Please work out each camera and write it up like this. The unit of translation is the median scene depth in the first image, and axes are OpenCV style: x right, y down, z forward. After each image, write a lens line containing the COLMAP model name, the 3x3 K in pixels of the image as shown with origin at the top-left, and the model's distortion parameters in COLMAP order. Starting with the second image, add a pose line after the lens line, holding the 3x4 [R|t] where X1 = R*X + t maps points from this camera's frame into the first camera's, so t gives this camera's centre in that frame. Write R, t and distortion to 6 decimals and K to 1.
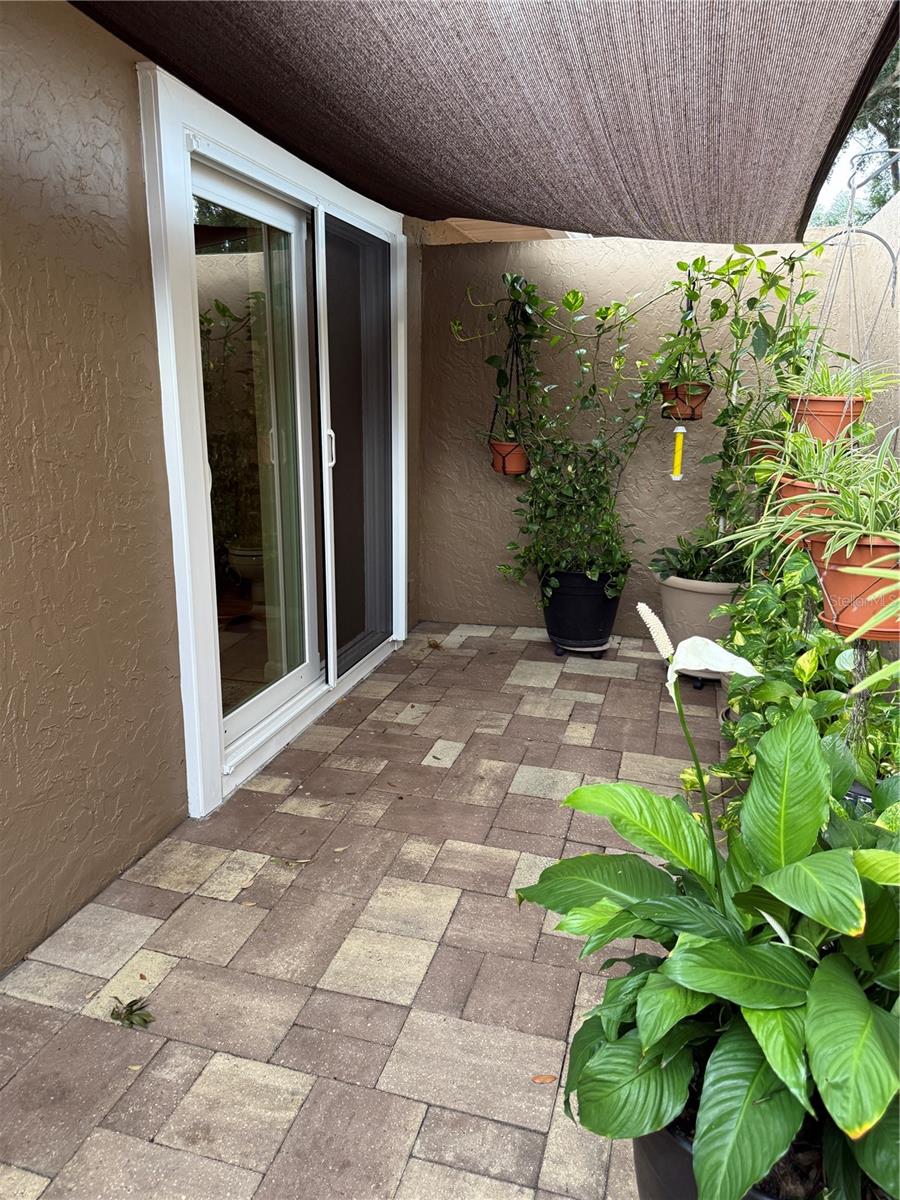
lens RADIAL K [[845.7, 0, 447.9], [0, 845.7, 600.0], [0, 0, 1]] dist [0.011731, -0.031057]
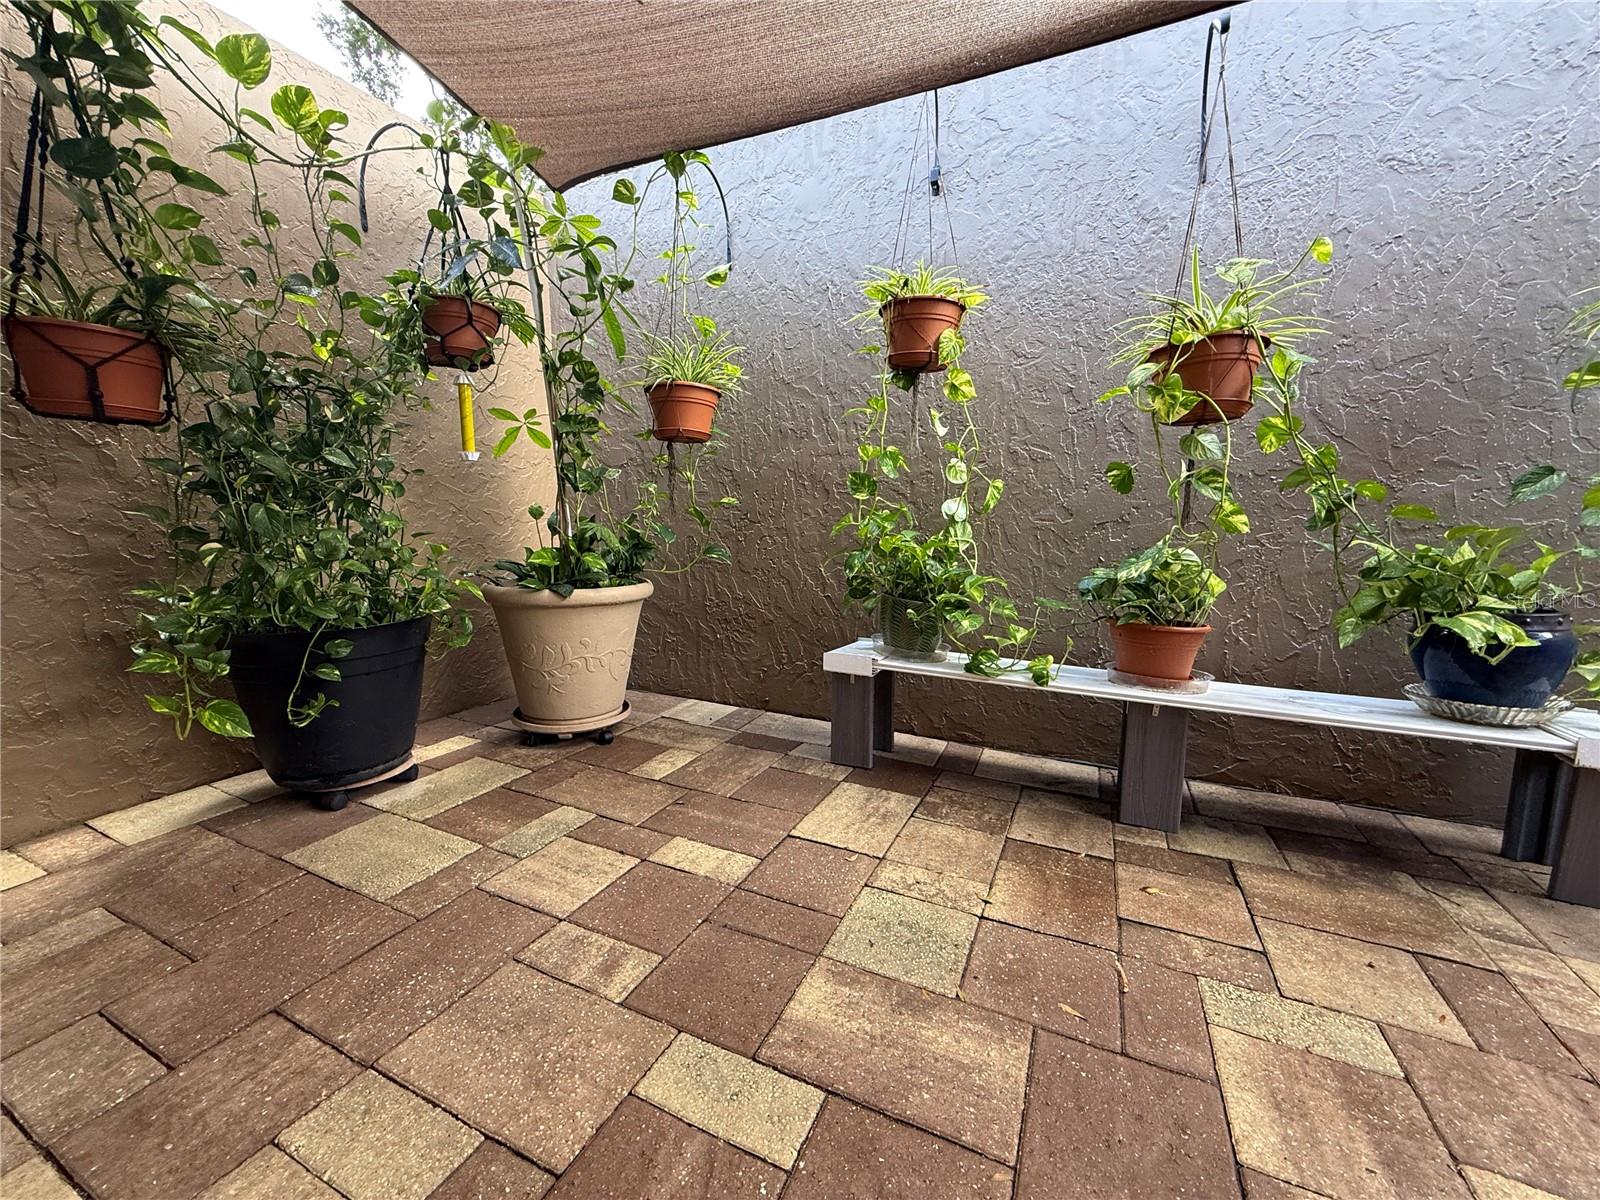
lens RADIAL K [[632.8, 0, 798.8], [0, 632.8, 597.1], [0, 0, 1]] dist [-0.000249, -0.000339]
pose [[0.153170, -0.135023, 0.978932, -0.209471], [0.240017, 0.966041, 0.095691, -0.029126], [-0.958609, 0.220303, 0.180376, 0.826075]]
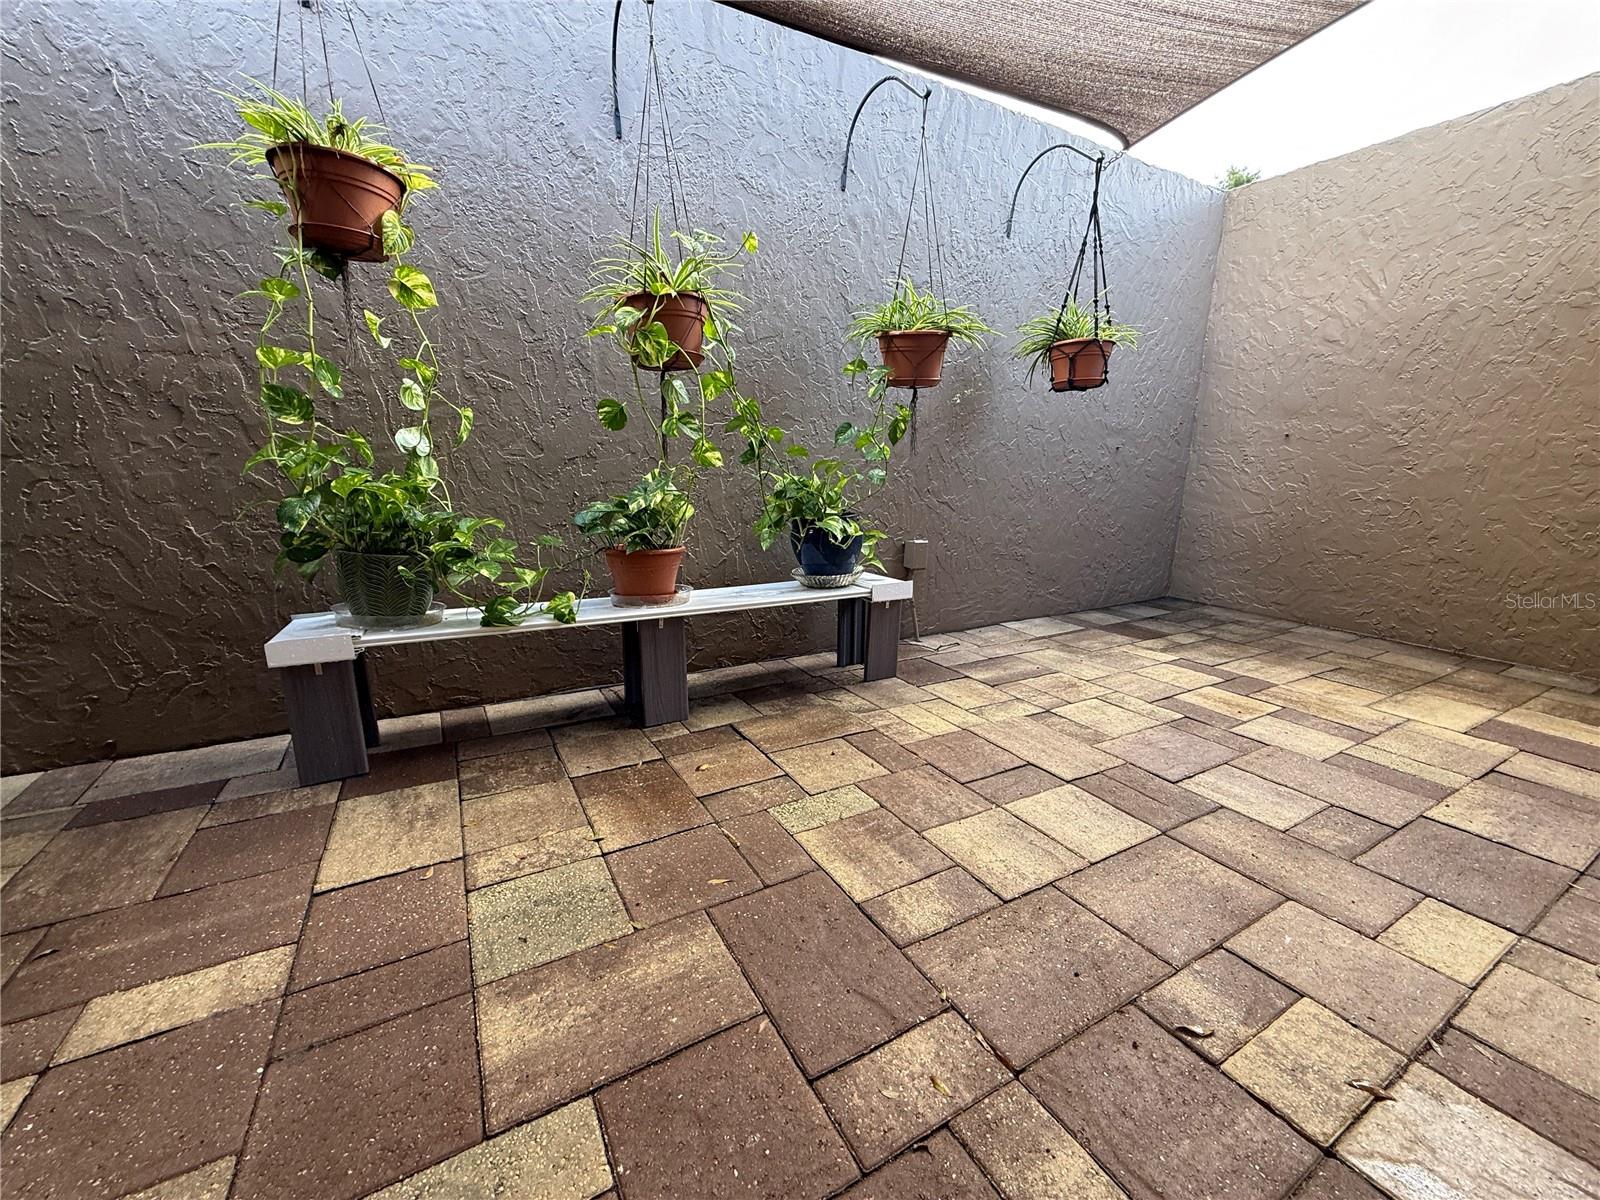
lens RADIAL K [[632.8, 0, 796.6], [0, 632.8, 597.0], [0, 0, 1]] dist [-0.000249, -0.000339]
pose [[-0.714371, -0.170451, 0.678690, -0.167785], [0.152244, 0.908790, 0.388487, -0.052300], [-0.683005, 0.380850, -0.623263, 0.923310]]
